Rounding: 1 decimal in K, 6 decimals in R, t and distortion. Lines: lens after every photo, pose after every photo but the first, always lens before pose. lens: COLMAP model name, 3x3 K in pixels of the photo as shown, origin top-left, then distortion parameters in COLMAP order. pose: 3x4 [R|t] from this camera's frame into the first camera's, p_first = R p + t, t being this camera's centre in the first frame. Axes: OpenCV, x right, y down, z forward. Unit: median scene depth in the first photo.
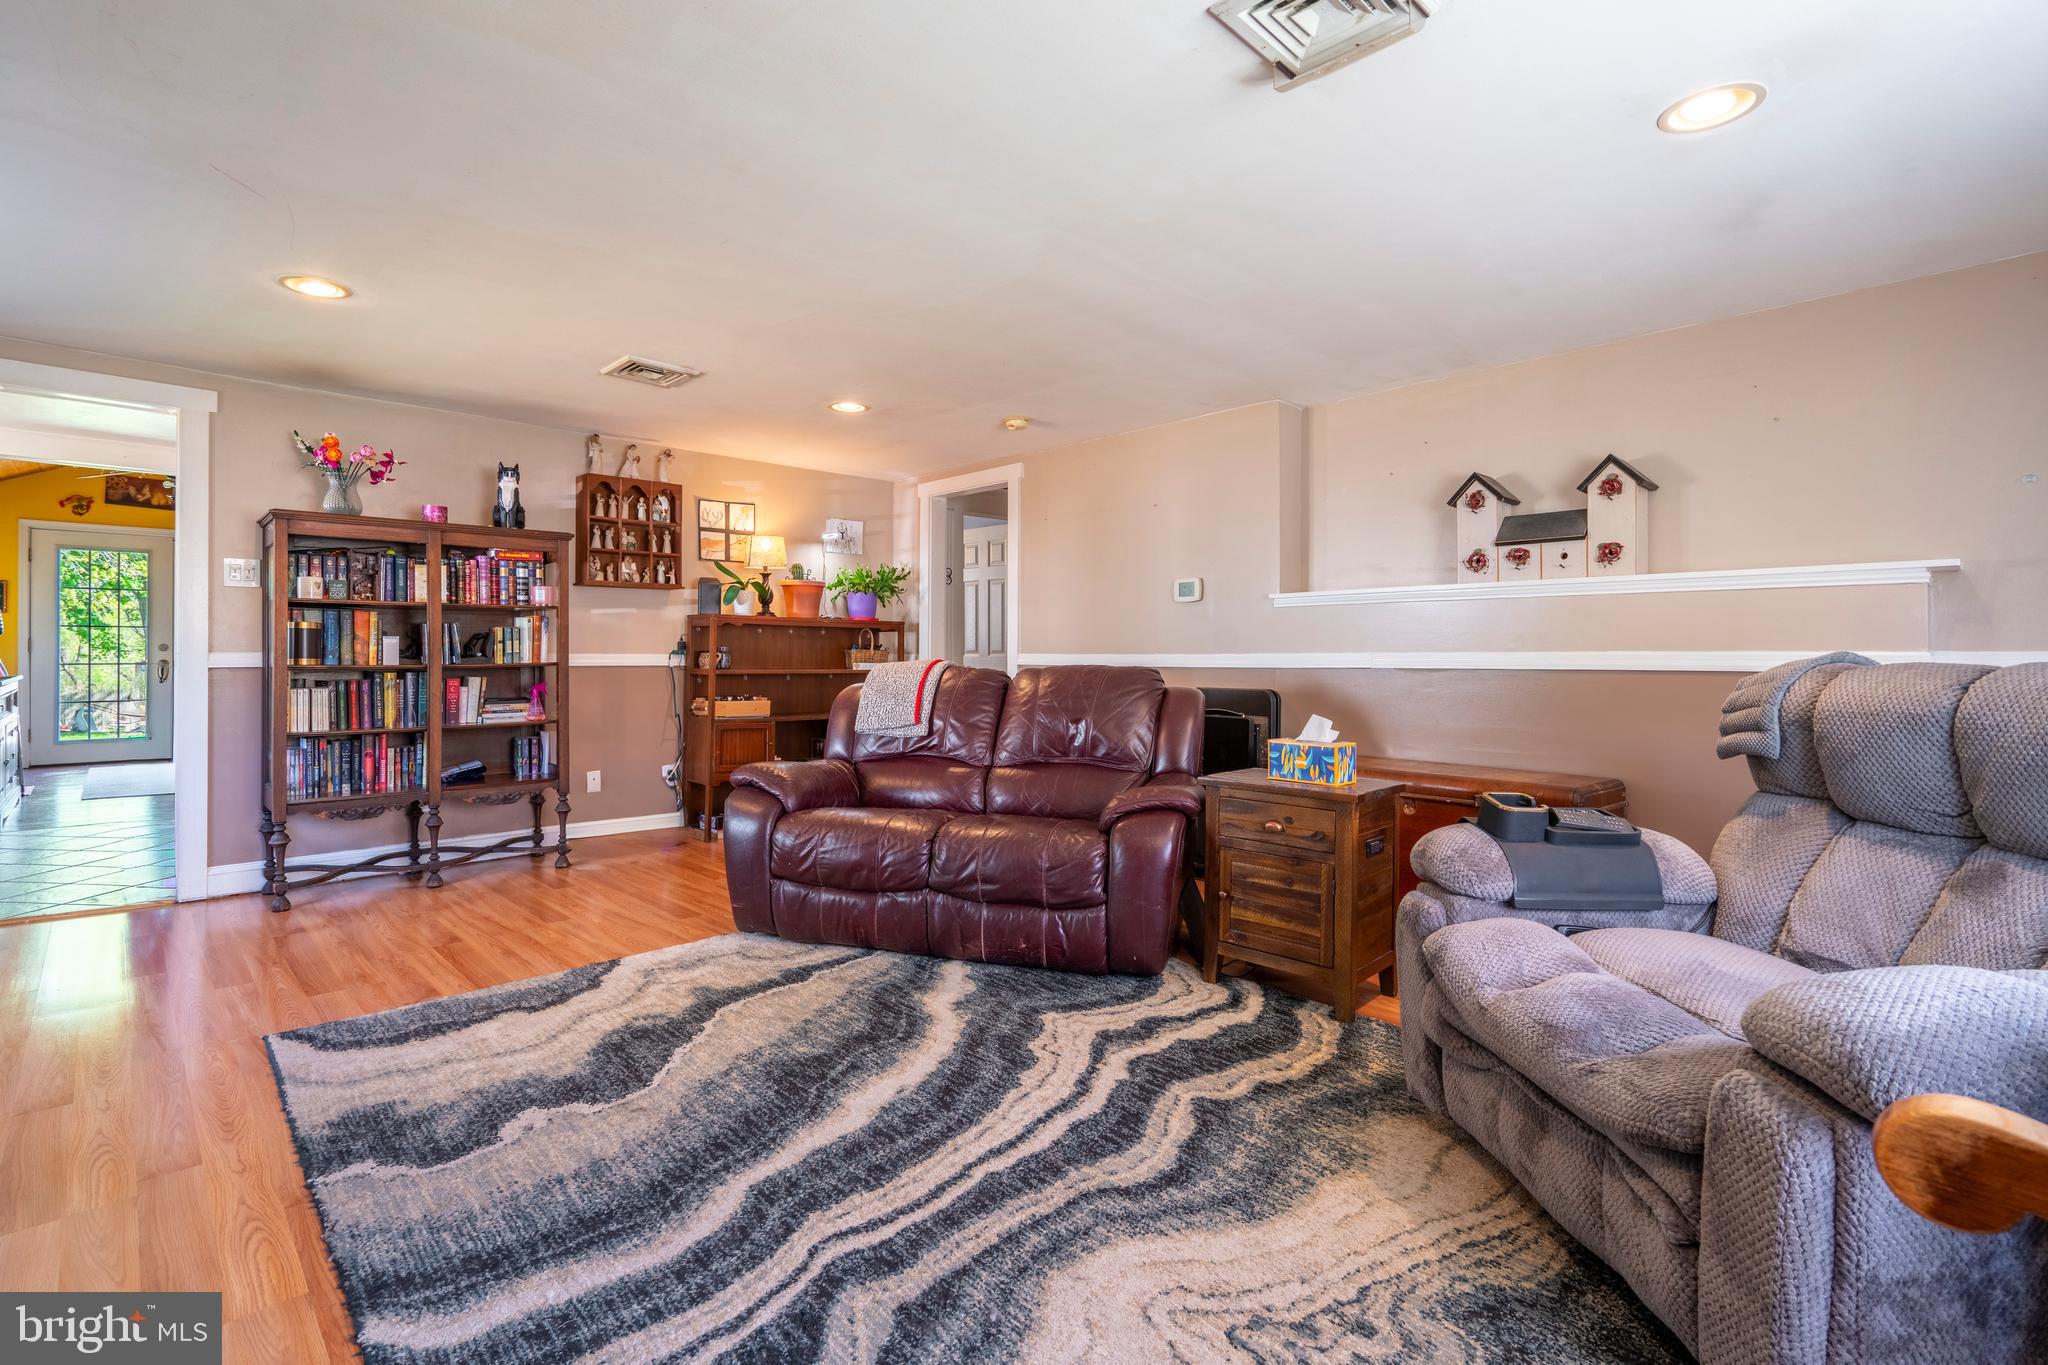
lens RADIAL K [[943.2, 0, 1014.8], [0, 943.2, 647.5], [0, 0, 1]] dist [-0.006745, 0.004084]
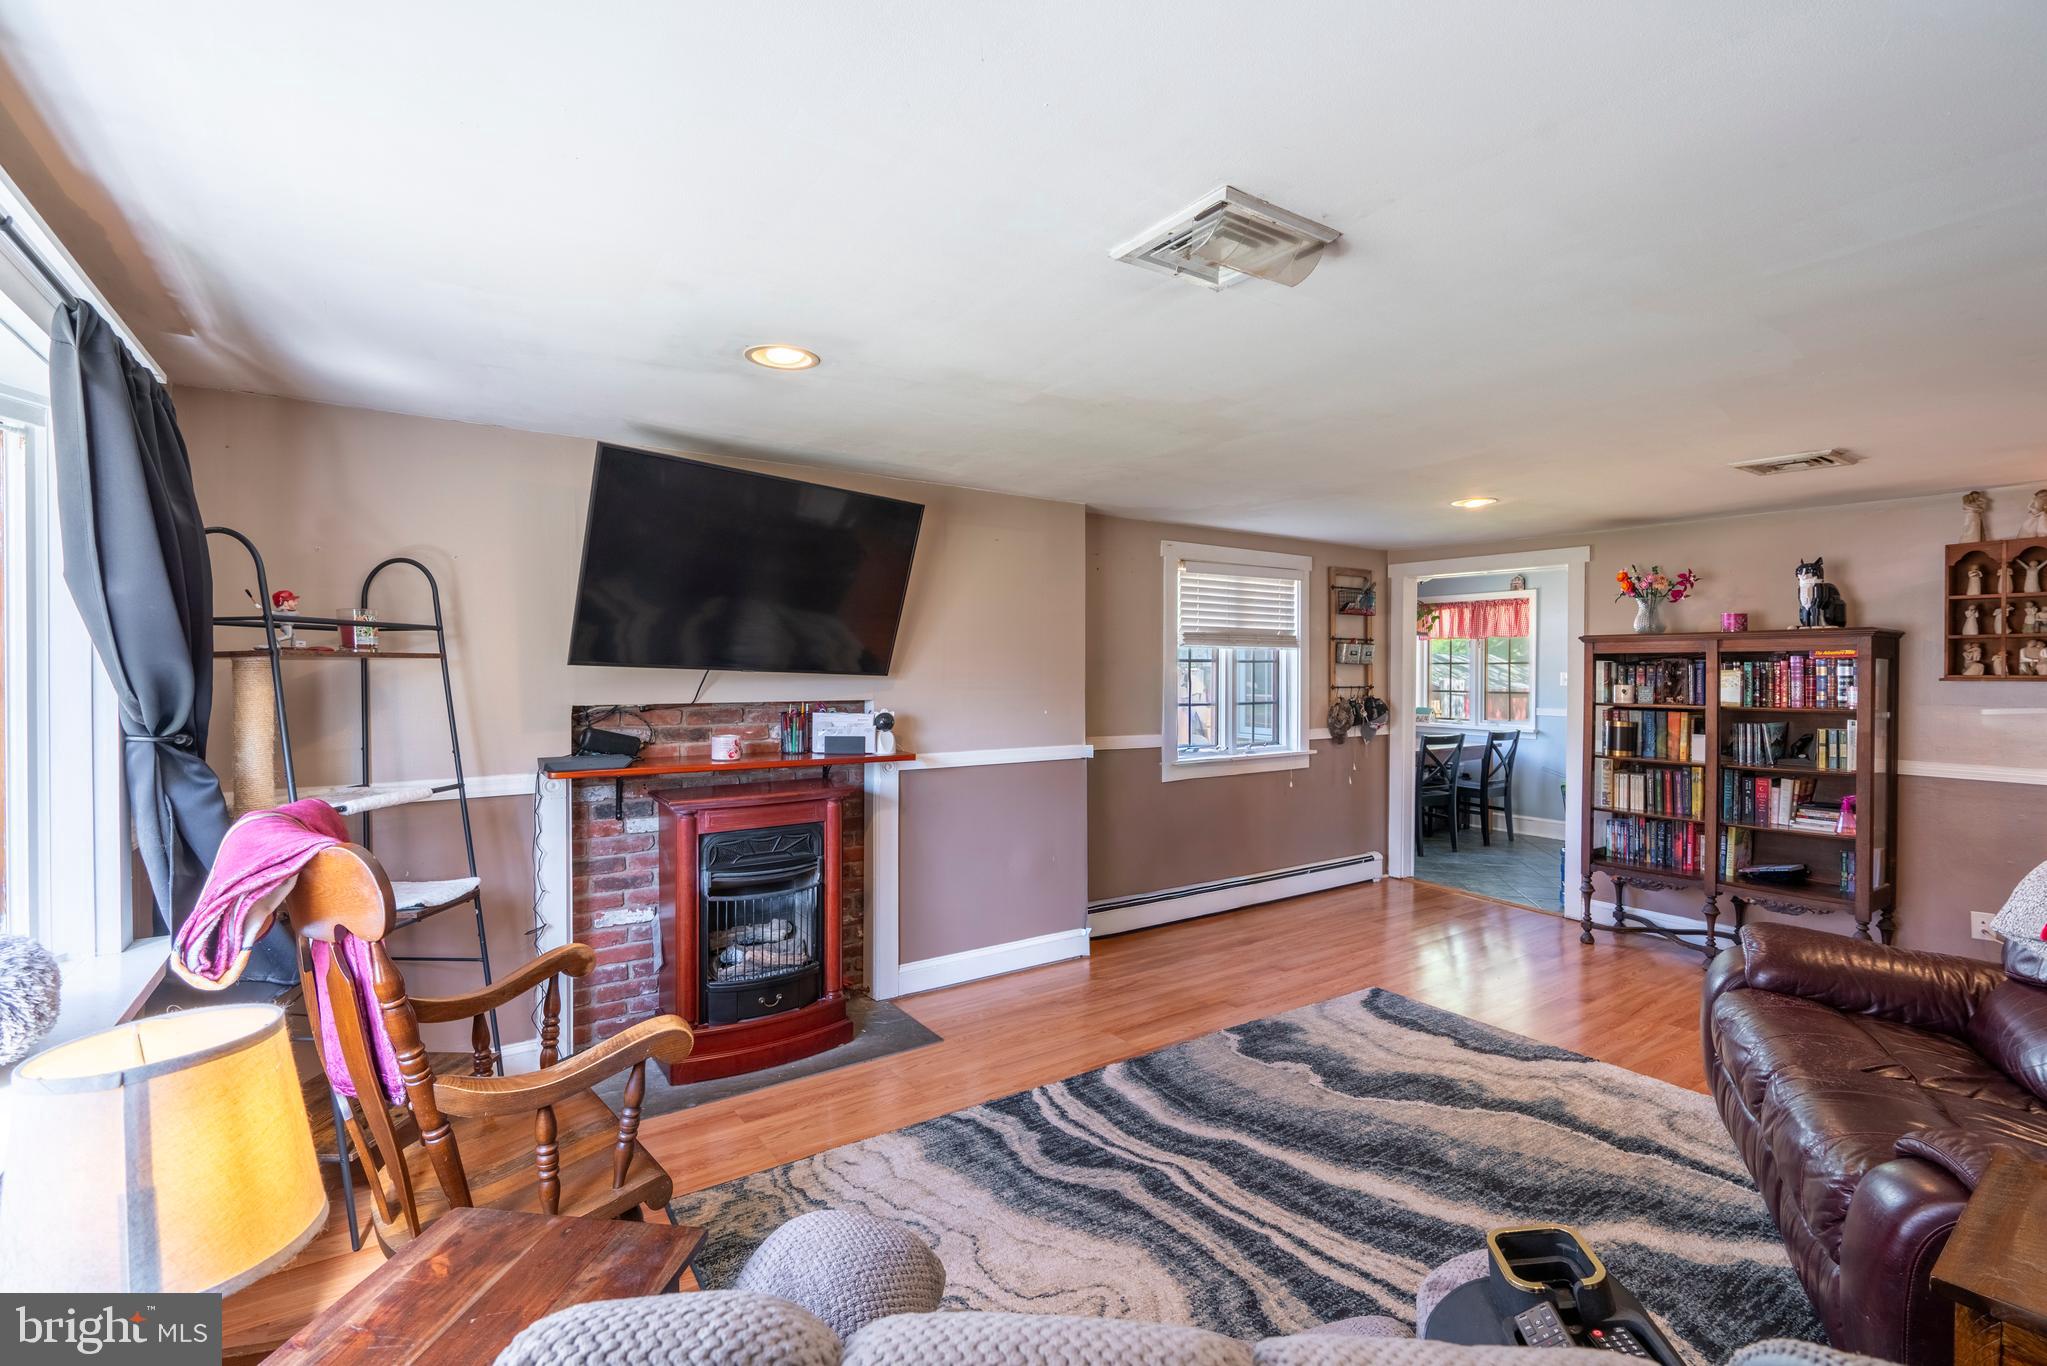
lens RADIAL K [[951.5, 0, 1017.4], [0, 951.5, 688.8], [0, 0, 1]] dist [-0.011298, 0.004584]
pose [[-0.188896, 0.021997, -0.981751, 0.938565], [0.004046, 0.999758, 0.021622, -0.150752], [0.981989, 0.000113, -0.188939, 0.675329]]
